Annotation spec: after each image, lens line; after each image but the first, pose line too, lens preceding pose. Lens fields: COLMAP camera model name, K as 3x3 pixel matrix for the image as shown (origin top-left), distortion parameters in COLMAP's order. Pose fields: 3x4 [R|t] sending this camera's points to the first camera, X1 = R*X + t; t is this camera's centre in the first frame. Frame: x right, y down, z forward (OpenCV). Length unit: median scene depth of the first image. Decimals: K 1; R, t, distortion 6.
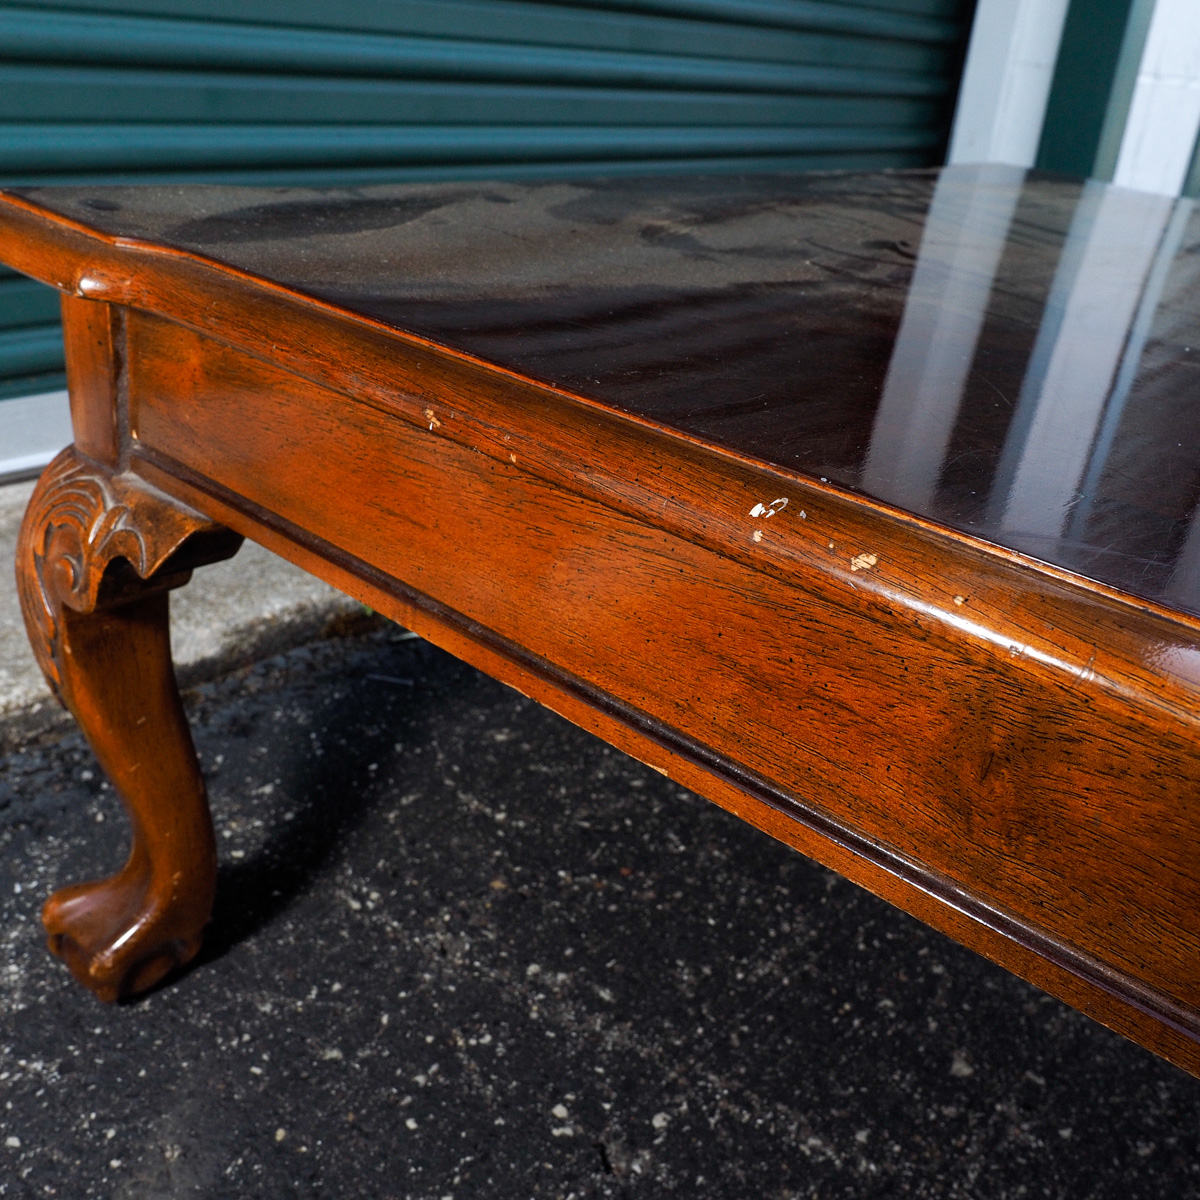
lens RADIAL K [[1232.7, 0, 605.7], [0, 1232.7, 593.8], [0, 0, 1]] dist [0.002644, 0.000000]
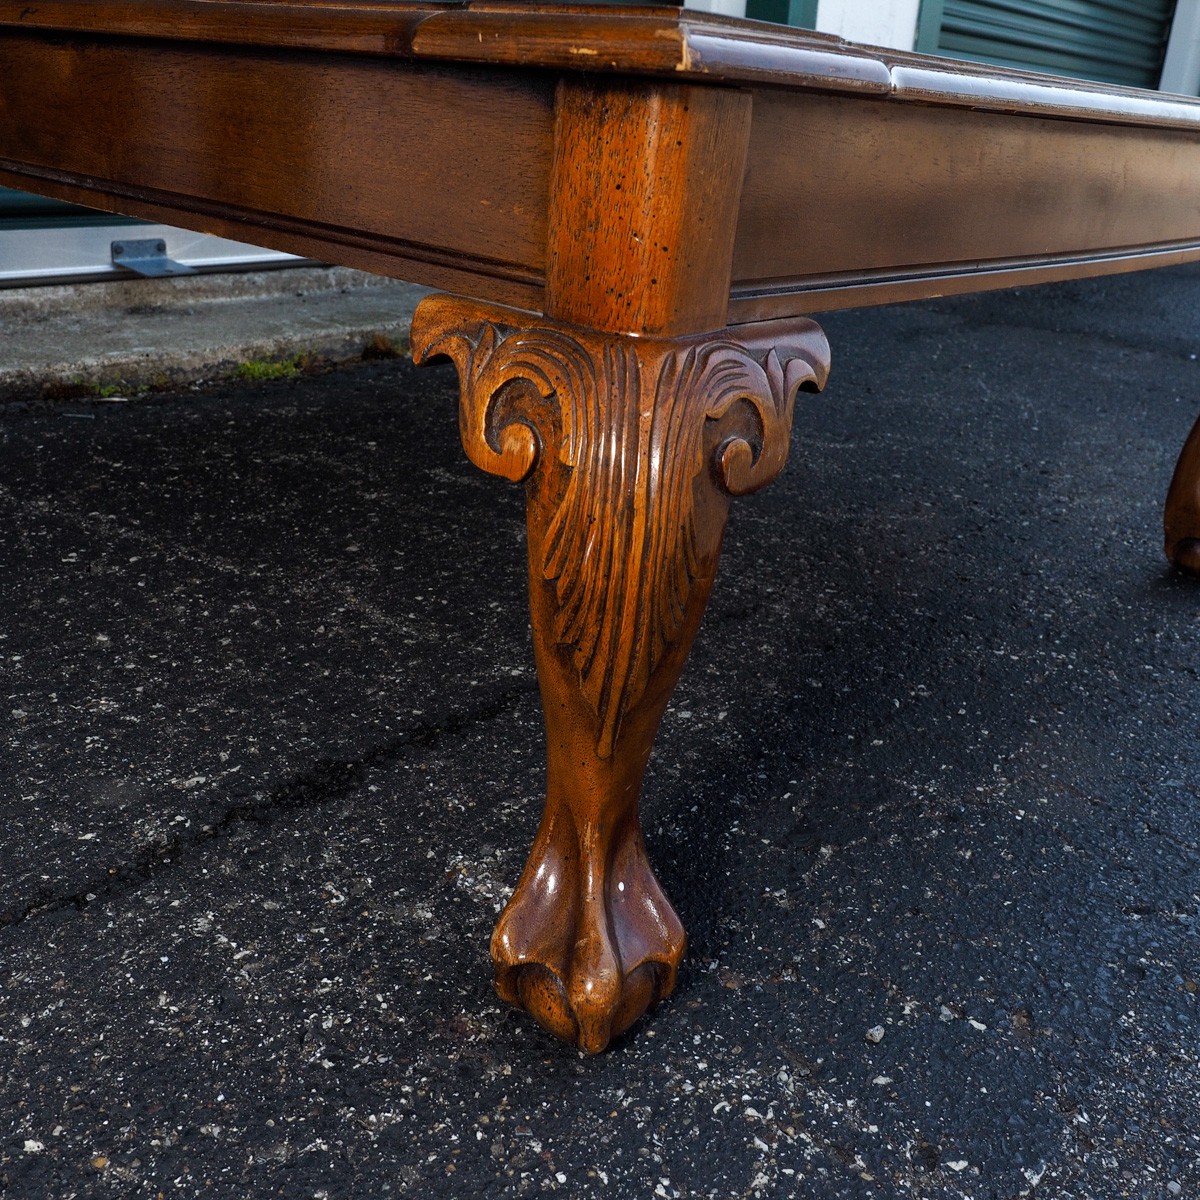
lens RADIAL K [[1232.7, 0, 601.2], [0, 1232.7, 603.9], [0, 0, 1]] dist [0.002644, 0.000000]
pose [[0.999165, -0.039496, -0.010412, 0.602030], [0.038993, 0.998237, -0.044743, 0.523510], [0.012161, 0.044300, 0.998944, -0.542939]]
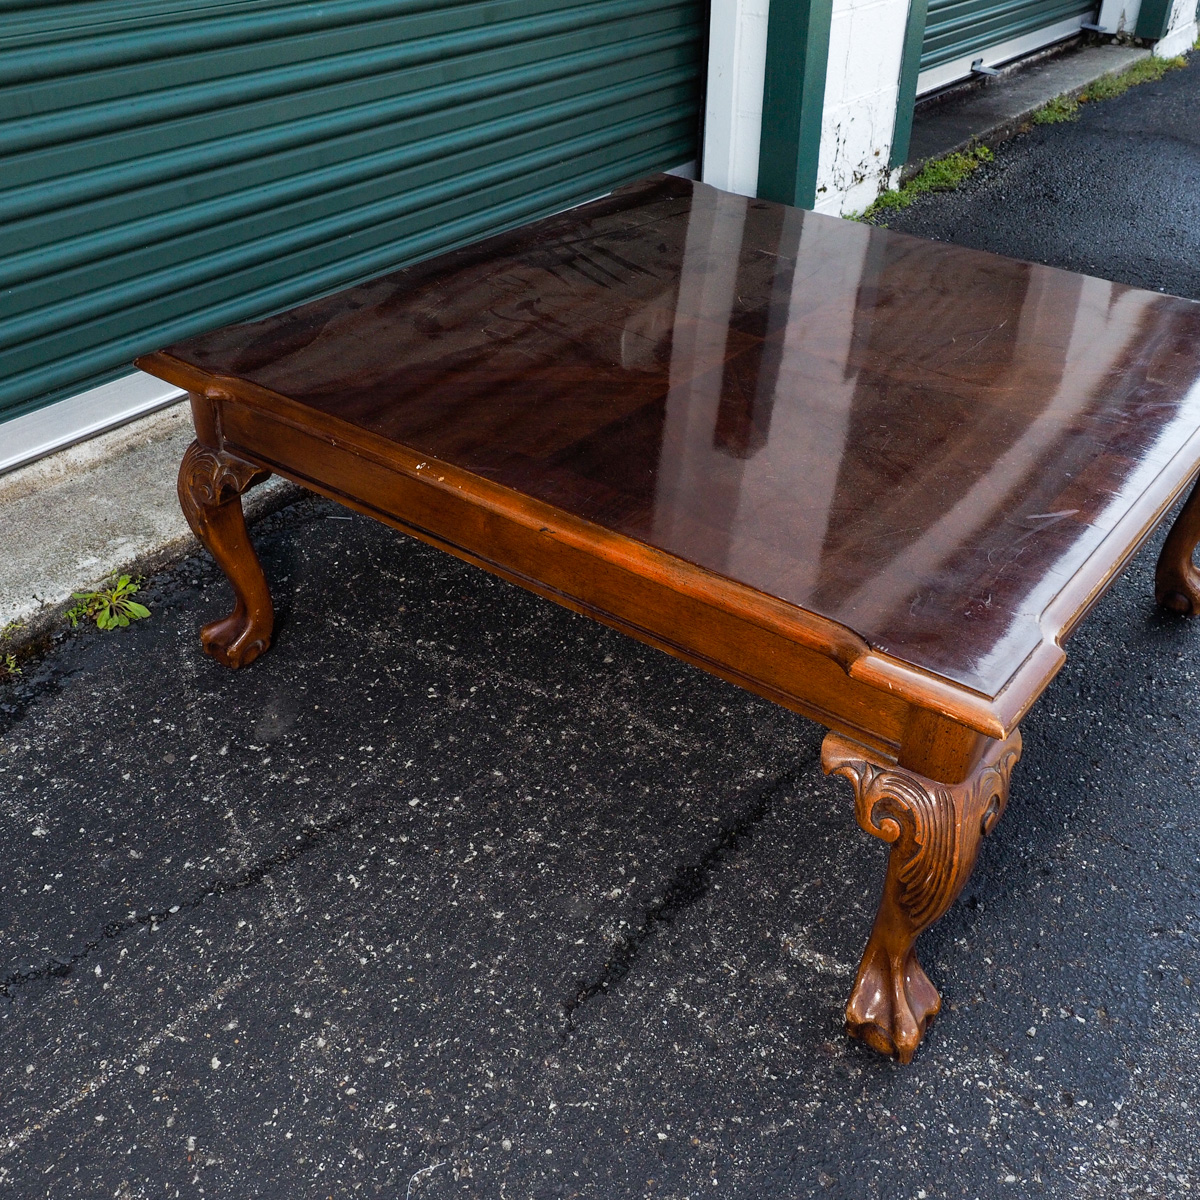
lens RADIAL K [[1232.7, 0, 581.2], [0, 1232.7, 578.6], [0, 0, 1]] dist [0.002644, 0.000000]
pose [[0.994022, -0.109163, 0.002057, 0.243865], [0.107791, 0.984180, 0.140607, -0.087911], [-0.017373, -0.139544, 0.990063, -1.208812]]
